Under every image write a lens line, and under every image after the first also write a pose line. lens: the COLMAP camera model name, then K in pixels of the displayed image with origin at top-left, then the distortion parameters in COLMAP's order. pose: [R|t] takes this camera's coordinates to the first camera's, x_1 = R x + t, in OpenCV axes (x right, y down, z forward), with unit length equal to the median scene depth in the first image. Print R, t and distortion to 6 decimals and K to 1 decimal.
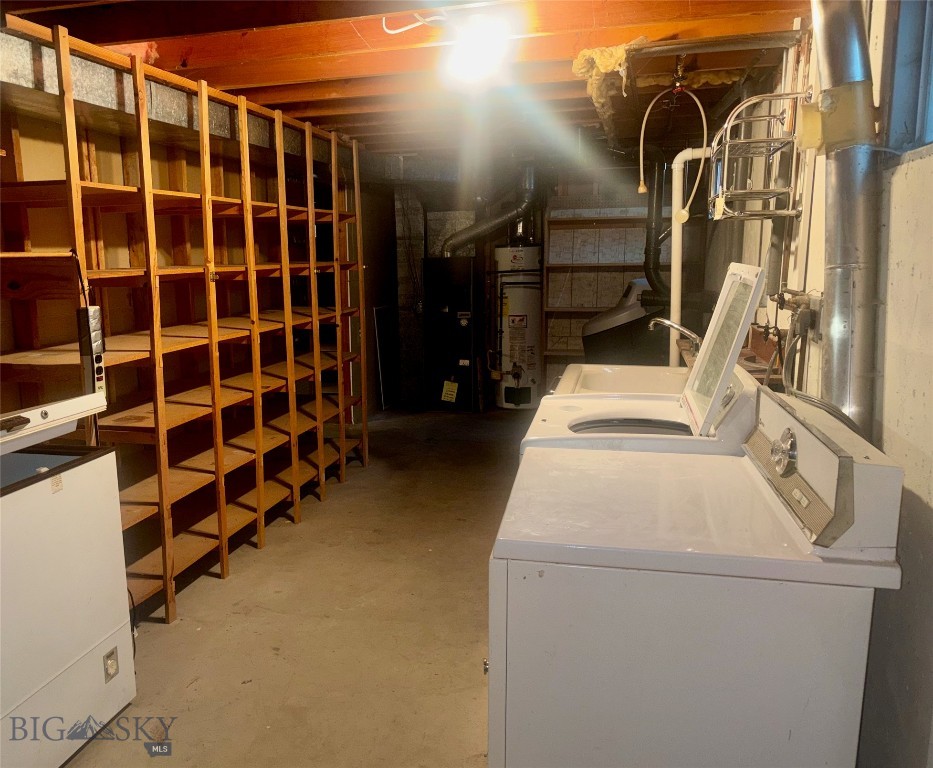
lens RADIAL K [[777.2, 0, 400.3], [0, 777.2, 394.2], [0, 0, 1]] dist [0.020922, -0.010759]
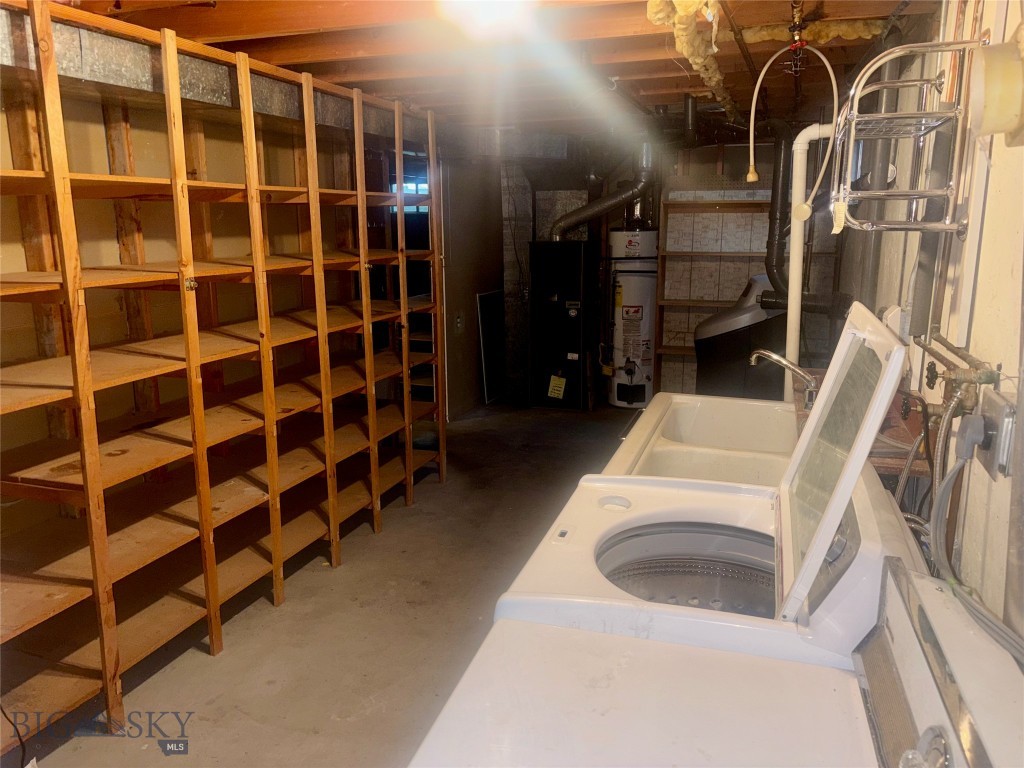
lens RADIAL K [[770.0, 0, 505.9], [0, 770.0, 375.2], [0, 0, 1]] dist [0.050632, -0.054413]
pose [[0.998854, 0.022134, -0.042425, 0.101337], [-0.021577, 0.999676, 0.013540, -0.069070], [0.042711, -0.012609, 0.999008, 0.211190]]
